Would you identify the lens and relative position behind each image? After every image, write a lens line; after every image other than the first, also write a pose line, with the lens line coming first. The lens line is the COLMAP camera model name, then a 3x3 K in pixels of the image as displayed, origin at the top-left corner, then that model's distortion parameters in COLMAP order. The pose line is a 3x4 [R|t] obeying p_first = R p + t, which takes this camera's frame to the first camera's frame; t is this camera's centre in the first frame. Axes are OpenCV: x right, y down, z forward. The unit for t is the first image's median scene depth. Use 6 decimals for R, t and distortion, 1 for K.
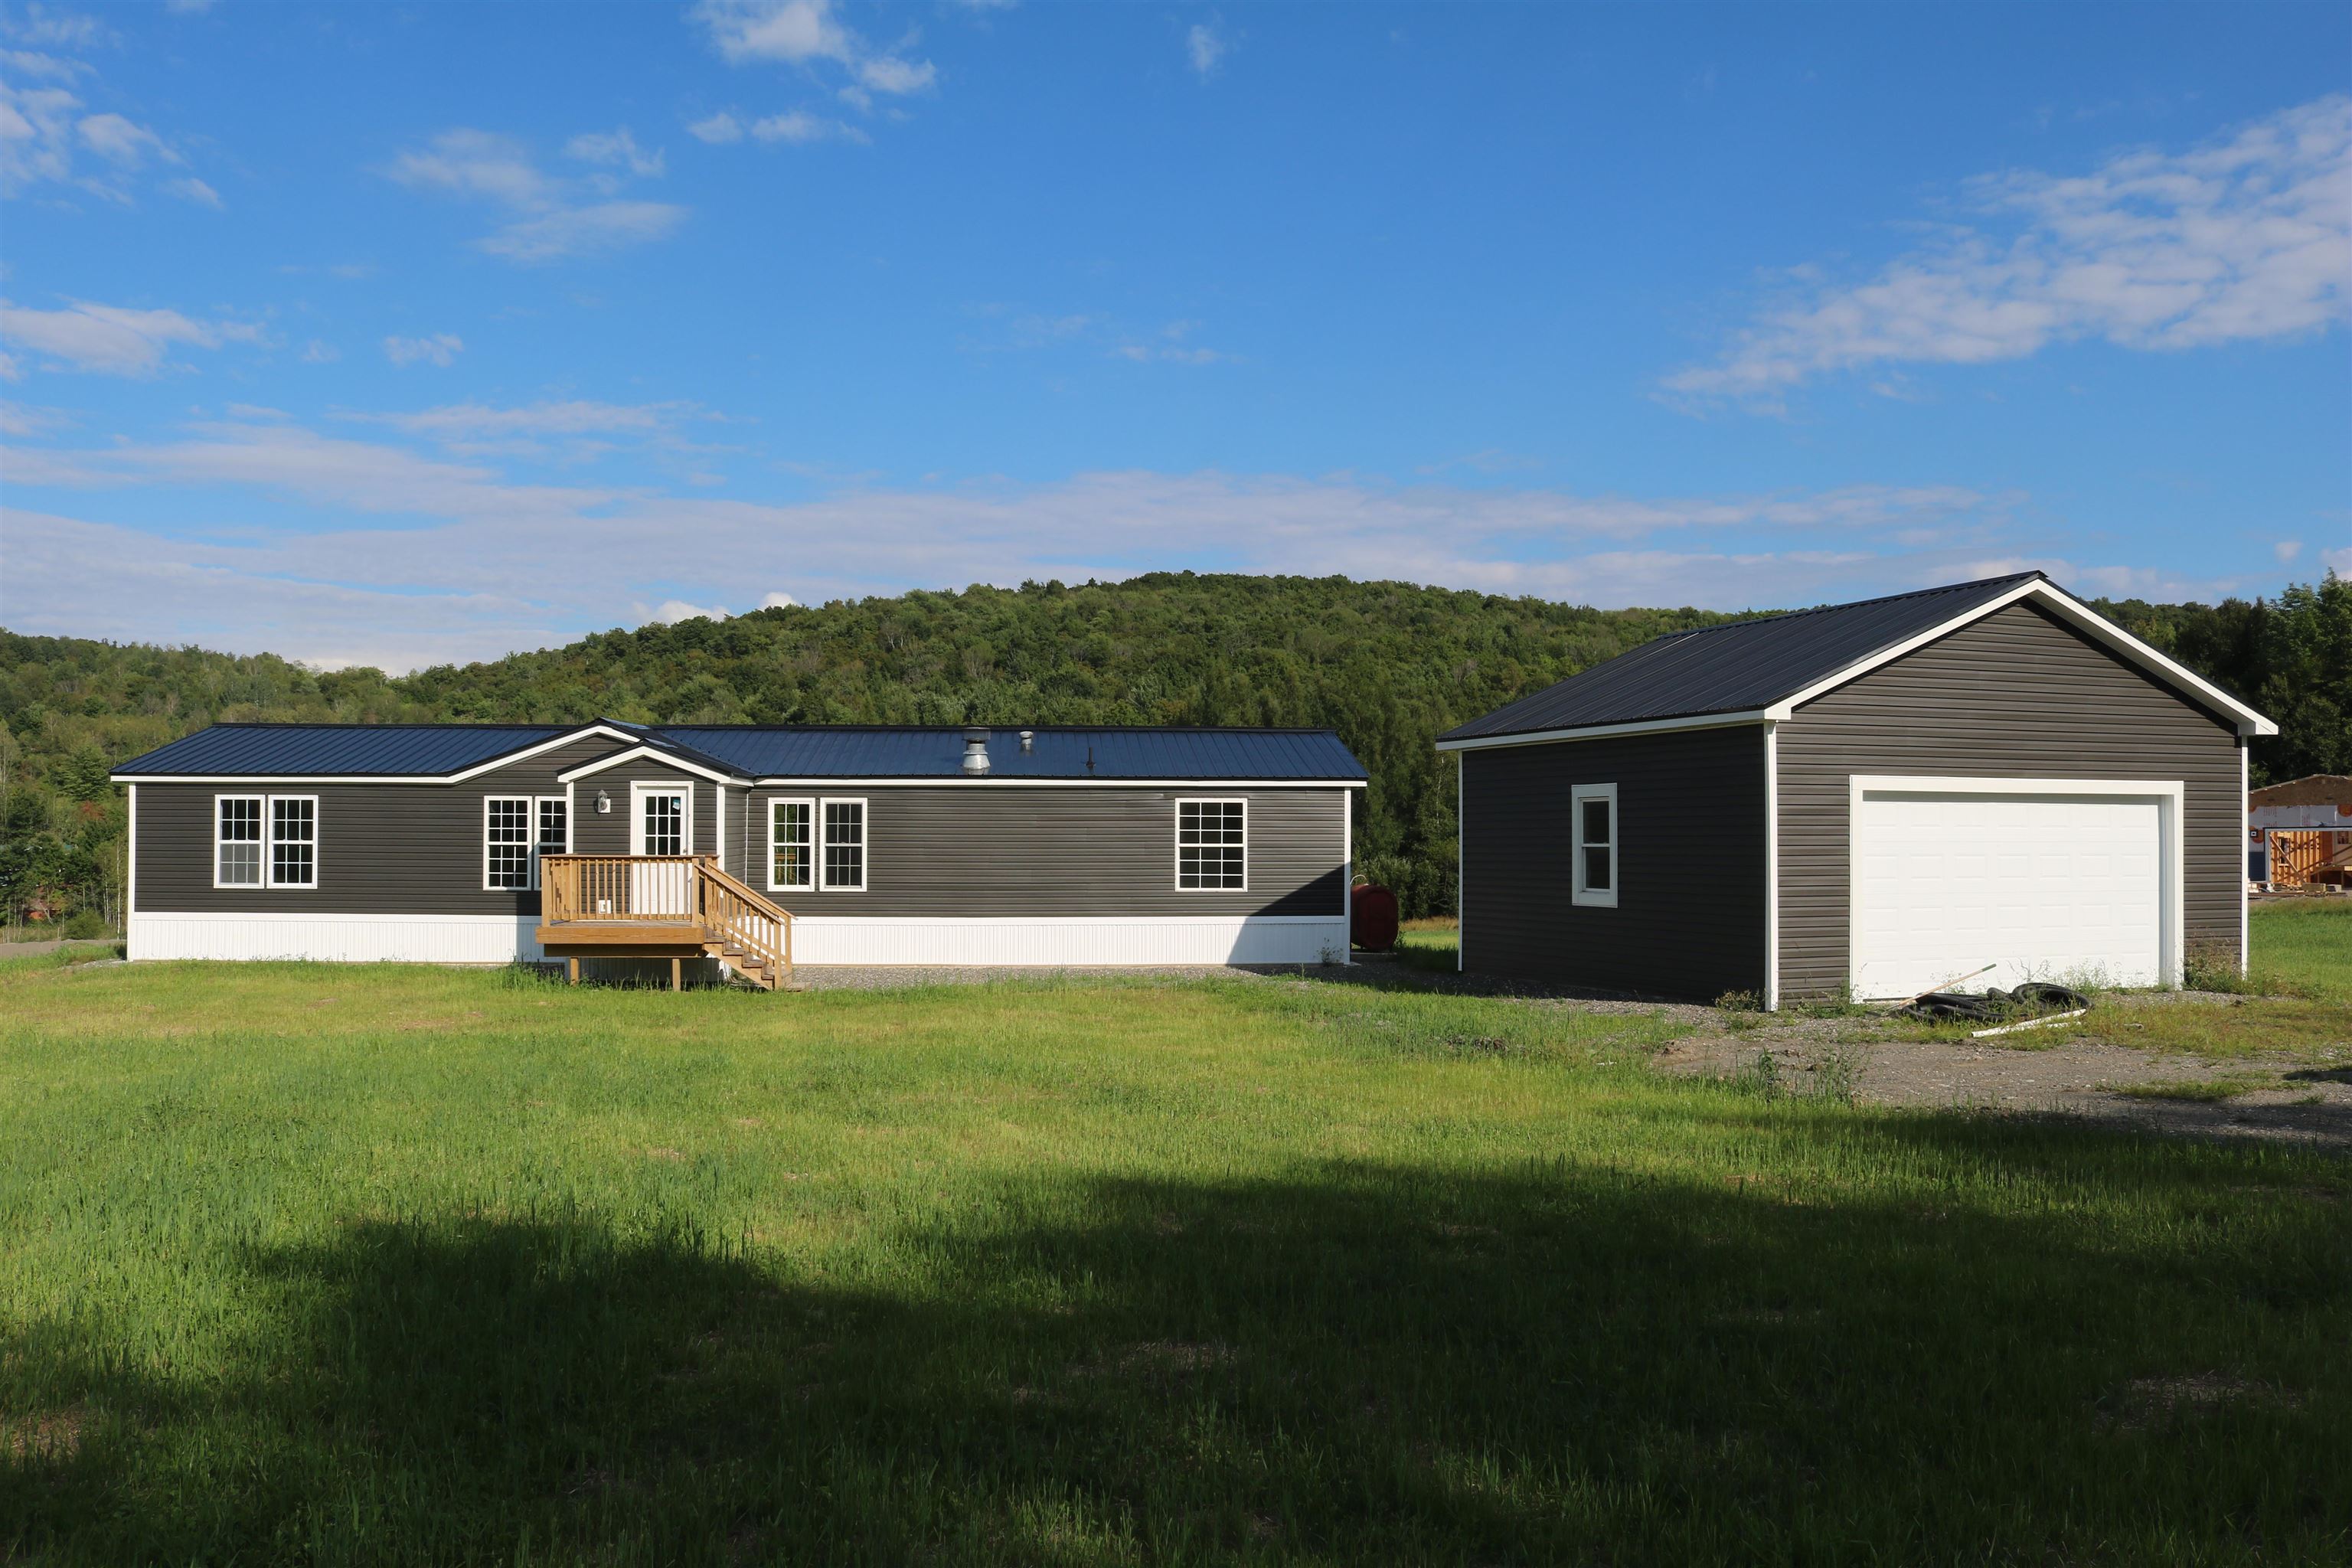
lens RADIAL K [[2005.3, 0, 1174.7], [0, 2005.3, 722.9], [0, 0, 1]] dist [-0.125164, 0.108443]
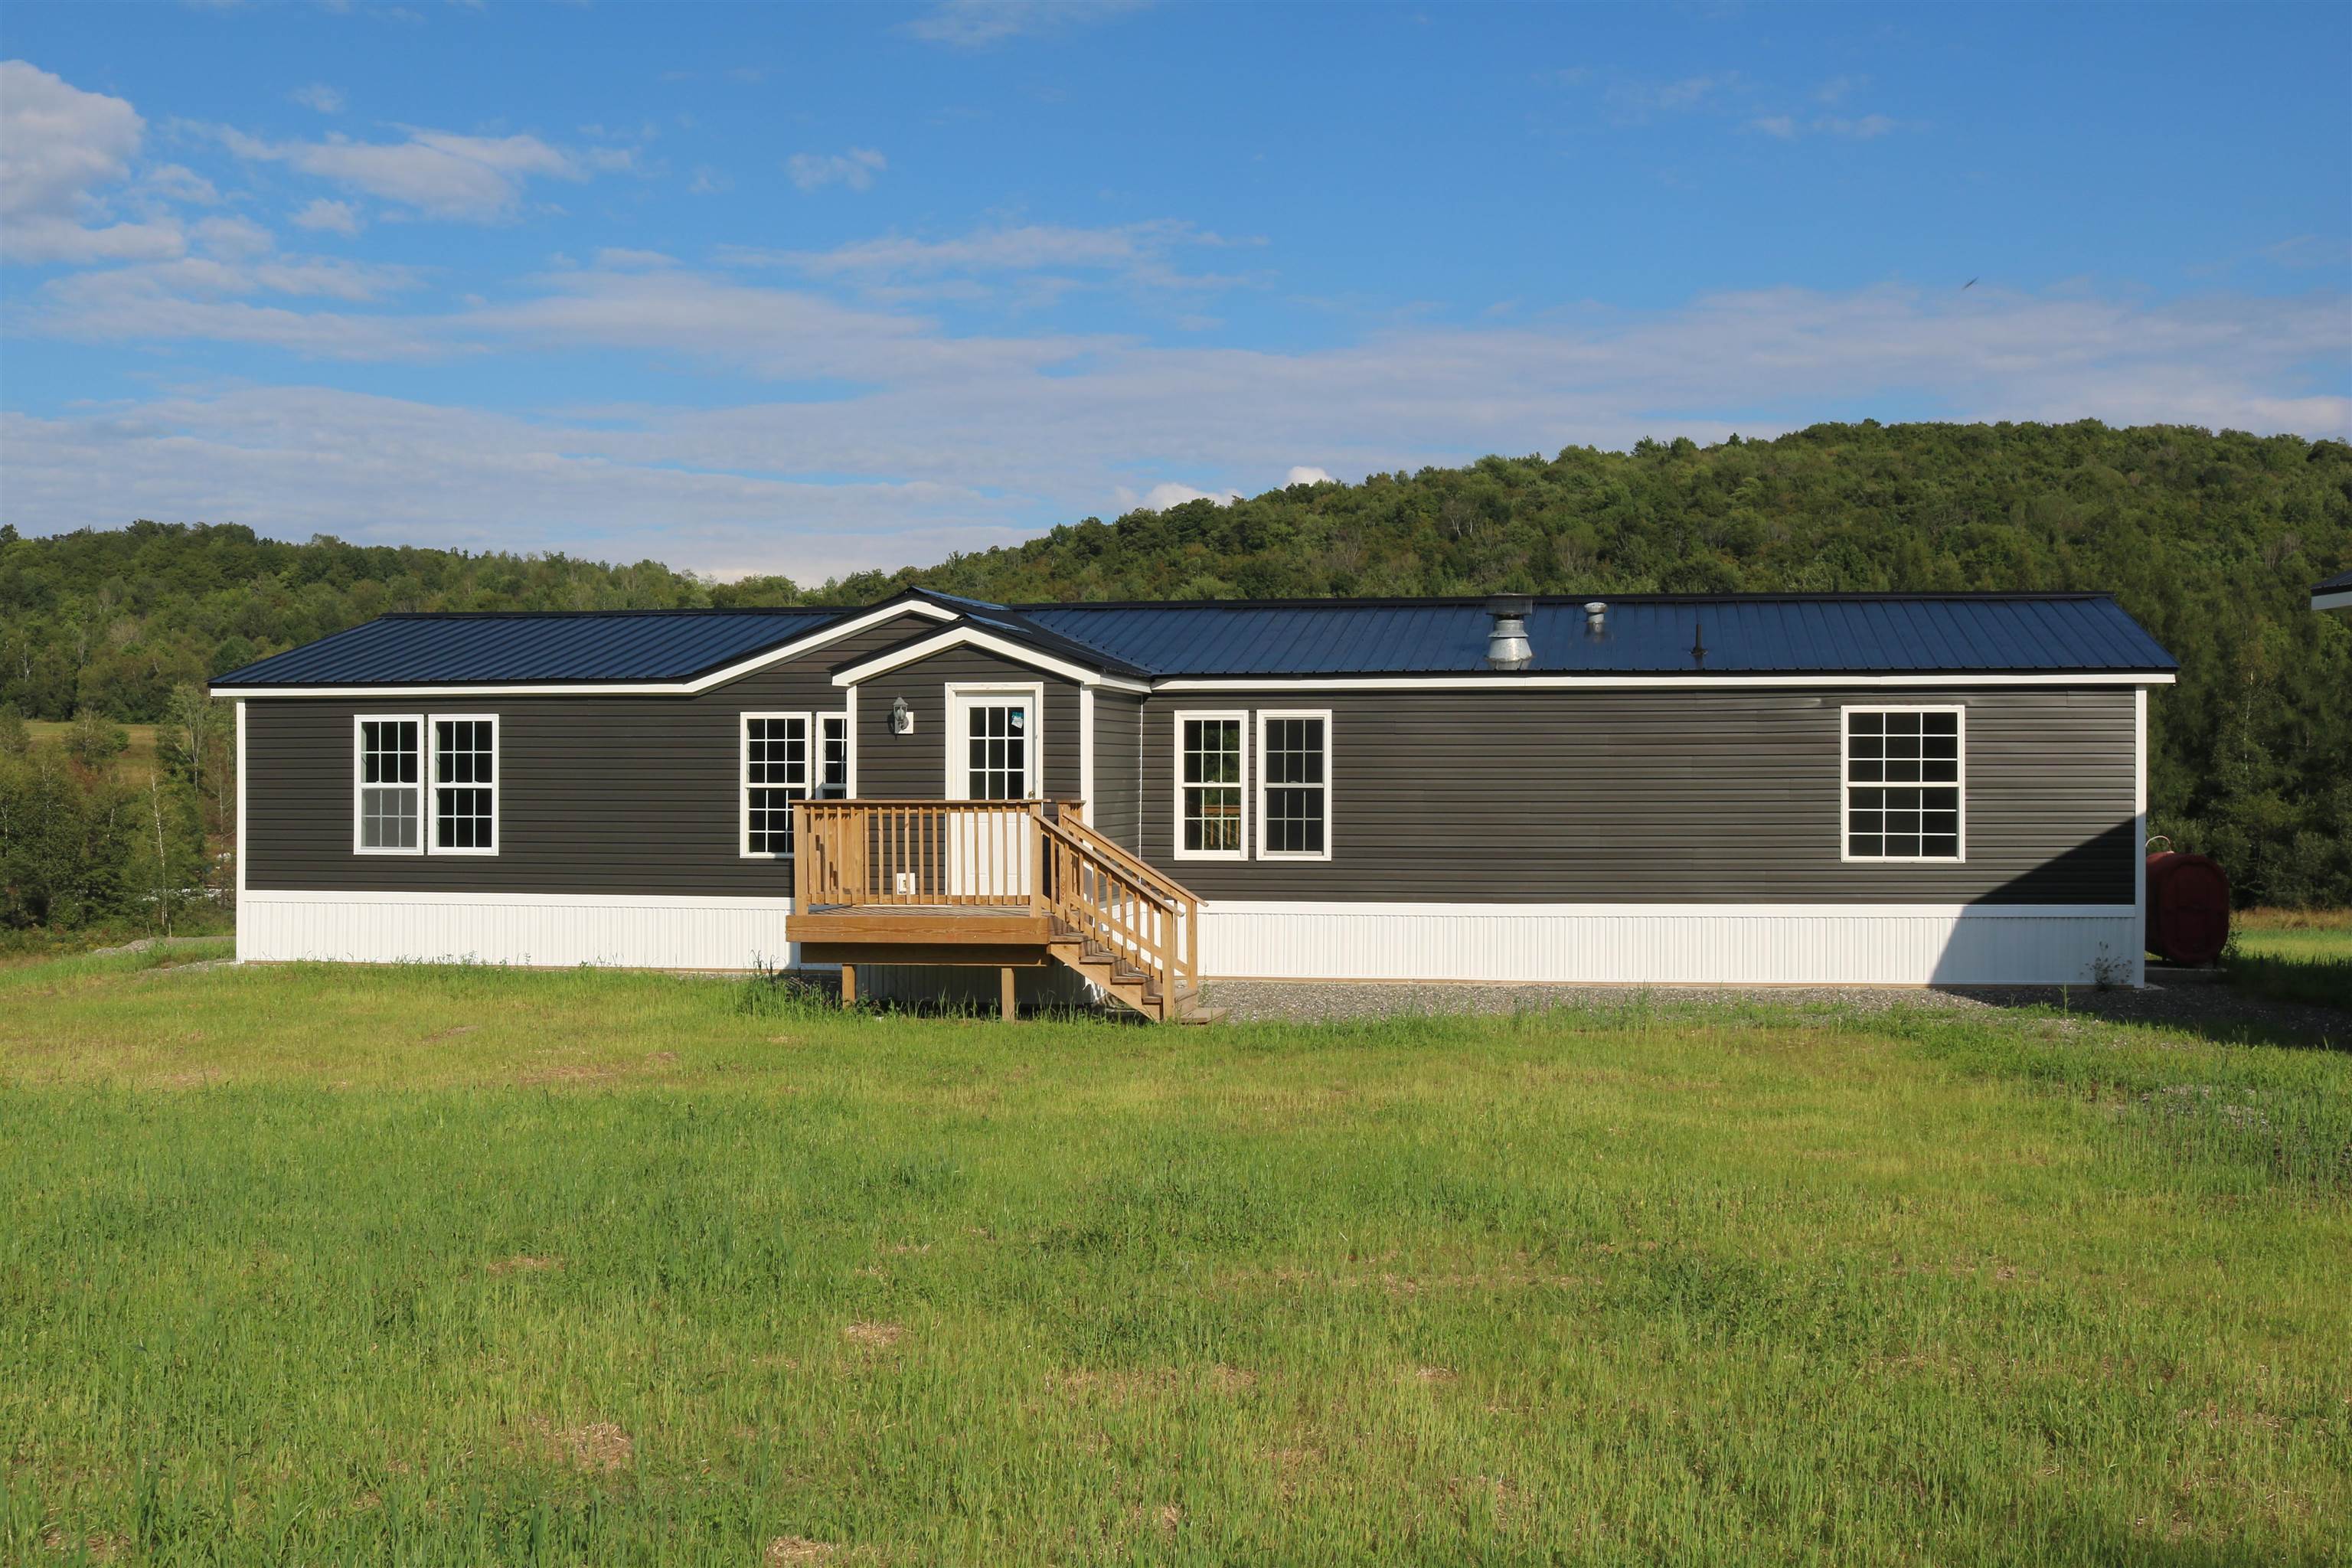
lens RADIAL K [[2697.6, 0, 1176.0], [0, 2697.6, 784.0], [0, 0, 1]] dist [-0.126887, 0.164380]
pose [[0.969358, -0.001964, -0.245645, 0.004122], [0.014893, 0.998599, 0.050785, 0.017400], [0.245201, -0.052887, 0.968029, 0.179581]]
